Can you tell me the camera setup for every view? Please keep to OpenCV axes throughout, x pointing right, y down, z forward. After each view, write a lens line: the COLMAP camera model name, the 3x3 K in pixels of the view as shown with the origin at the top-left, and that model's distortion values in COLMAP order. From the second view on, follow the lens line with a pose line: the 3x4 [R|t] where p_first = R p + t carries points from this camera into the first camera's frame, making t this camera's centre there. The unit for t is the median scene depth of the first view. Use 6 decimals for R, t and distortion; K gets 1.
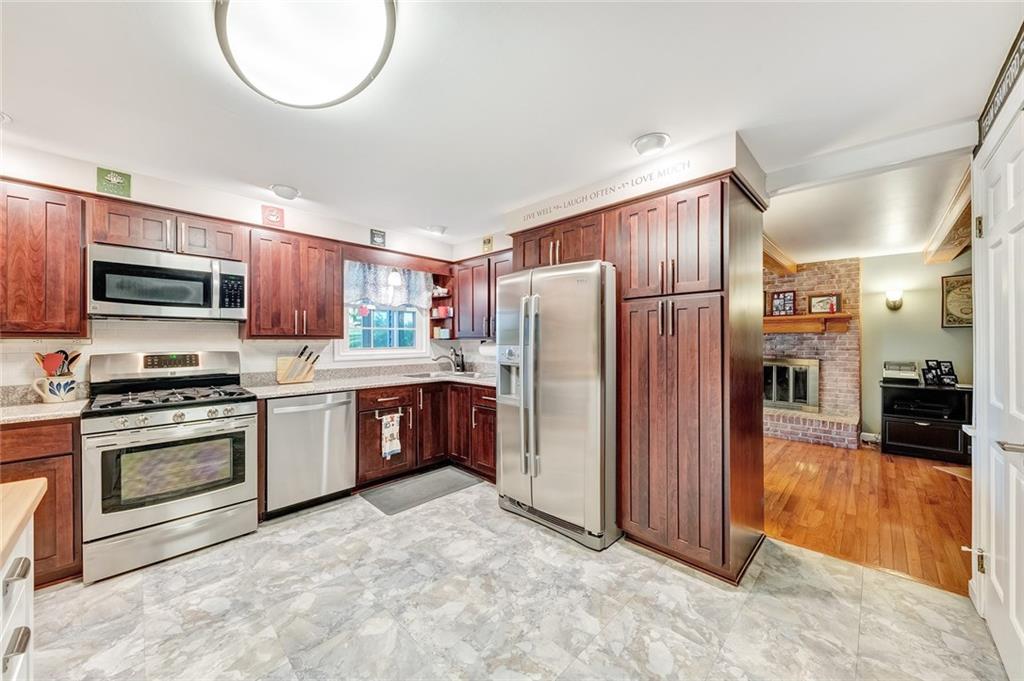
lens RADIAL K [[369.0, 0, 512.0], [0, 369.0, 340.5], [0, 0, 1]] dist [-0.000461, -0.000290]
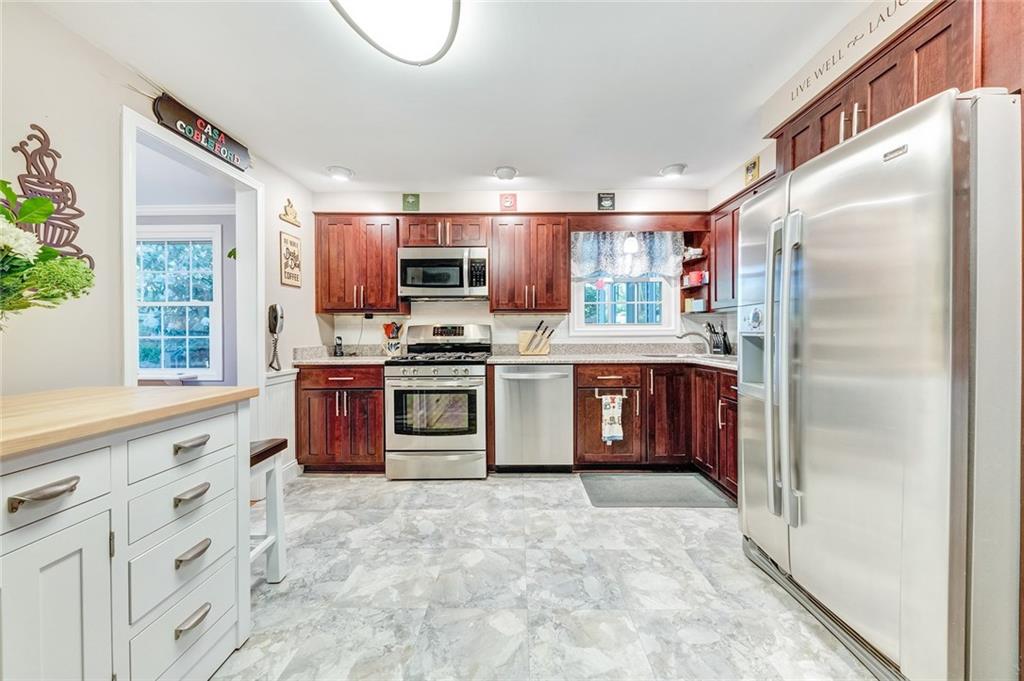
lens RADIAL K [[359.5, 0, 513.6], [0, 359.5, 336.6], [0, 0, 1]] dist [-0.000075, -0.000207]
pose [[0.690089, 0.004476, -0.723710, 0.141437], [0.002294, 0.999962, 0.008373, 0.055828], [0.723721, -0.007439, 0.690053, 0.248797]]
